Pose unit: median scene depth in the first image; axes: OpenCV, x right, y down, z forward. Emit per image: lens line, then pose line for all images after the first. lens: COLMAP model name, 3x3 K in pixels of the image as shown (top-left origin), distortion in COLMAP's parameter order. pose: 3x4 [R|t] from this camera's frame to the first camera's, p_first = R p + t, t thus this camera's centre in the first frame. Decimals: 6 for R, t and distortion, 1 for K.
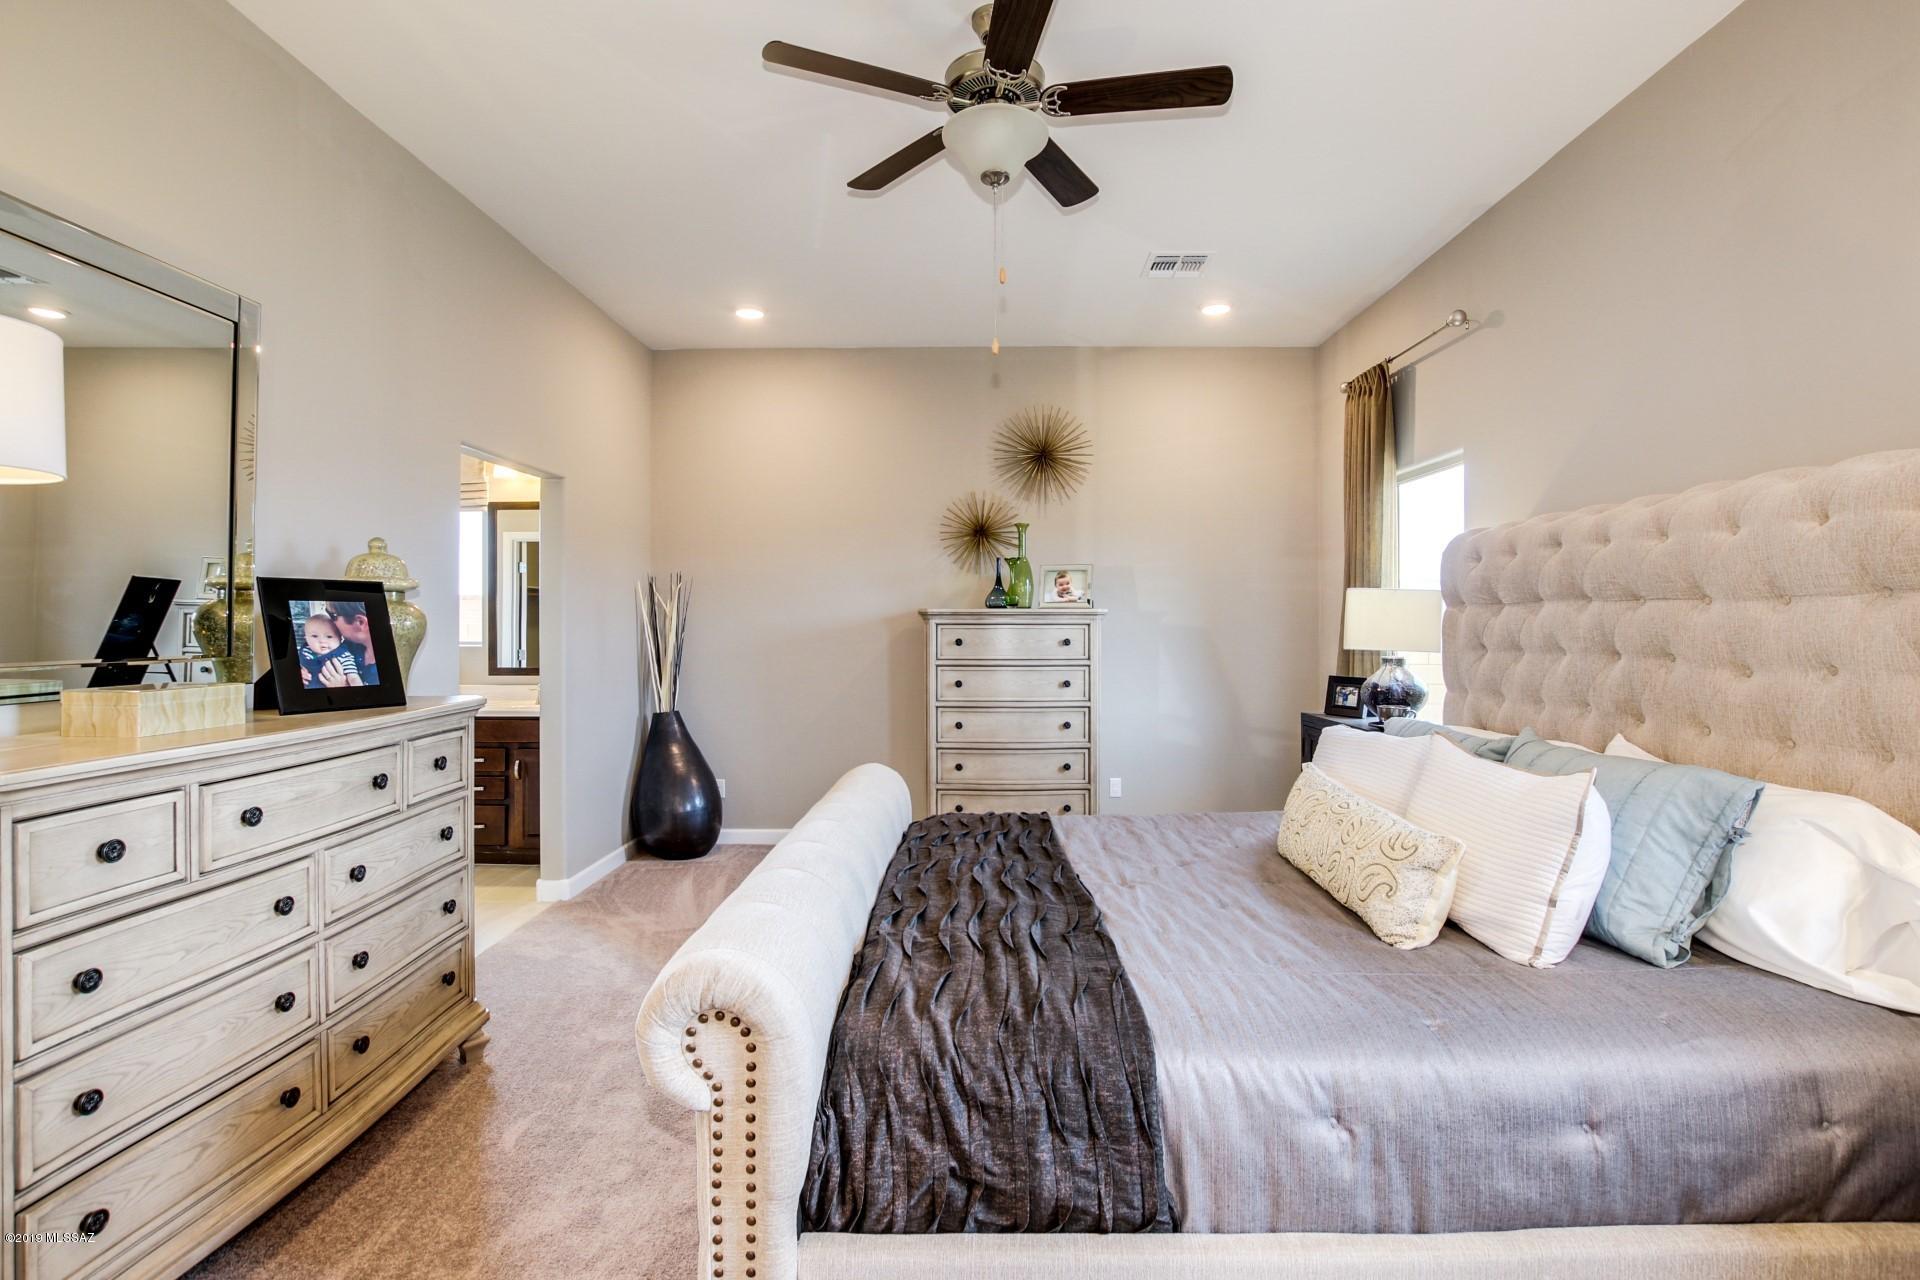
lens RADIAL K [[901.3, 0, 958.2], [0, 901.3, 634.6], [0, 0, 1]] dist [-0.031491, 0.001284]
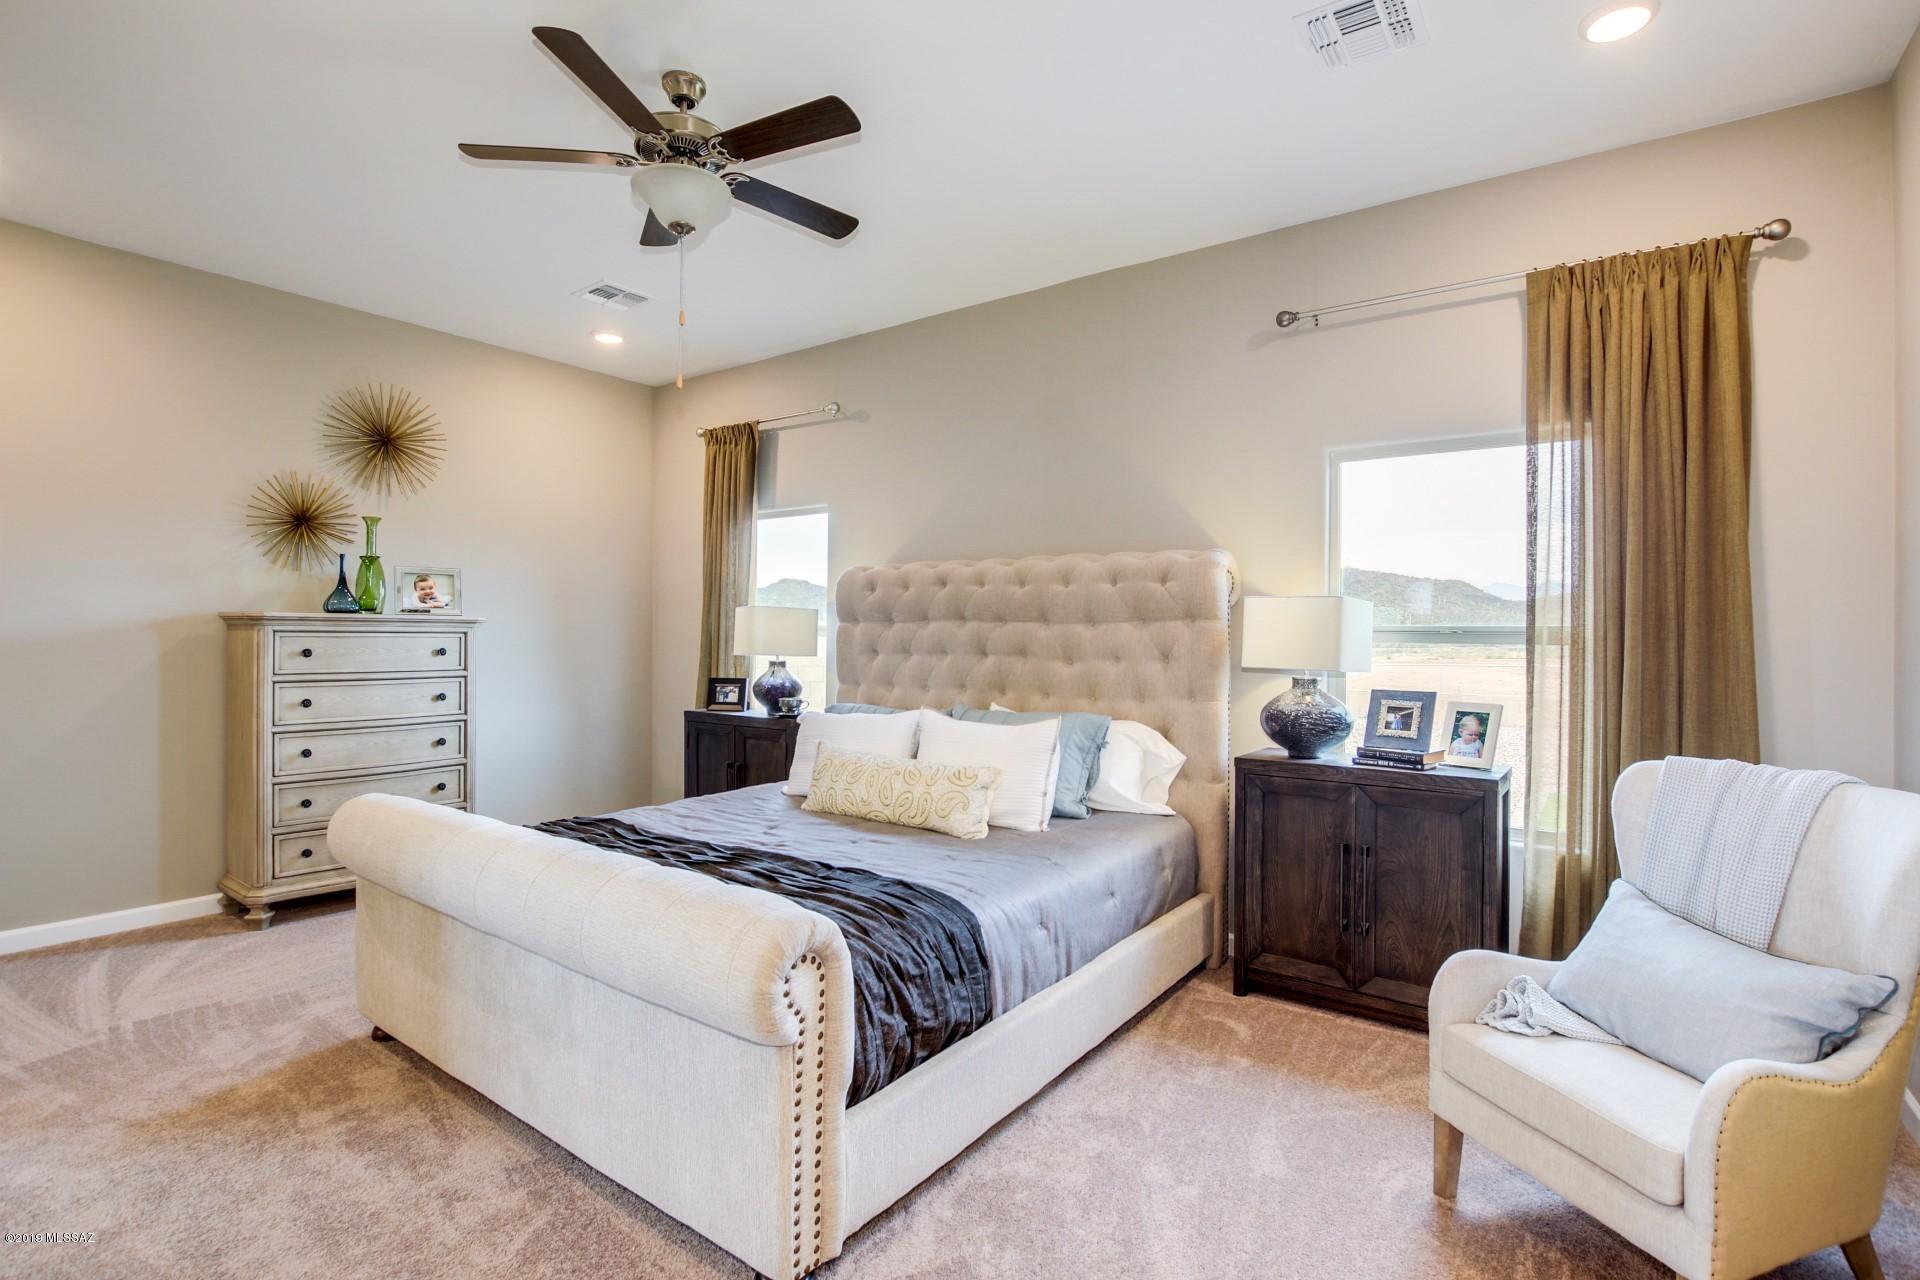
lens RADIAL K [[893.0, 0, 967.7], [0, 893.0, 657.4], [0, 0, 1]] dist [-0.036441, 0.006027]
pose [[0.577639, -0.014752, 0.816159, -0.753464], [0.002135, 0.999861, 0.016561, 0.000920], [-0.816289, -0.007824, 0.577590, 0.090295]]
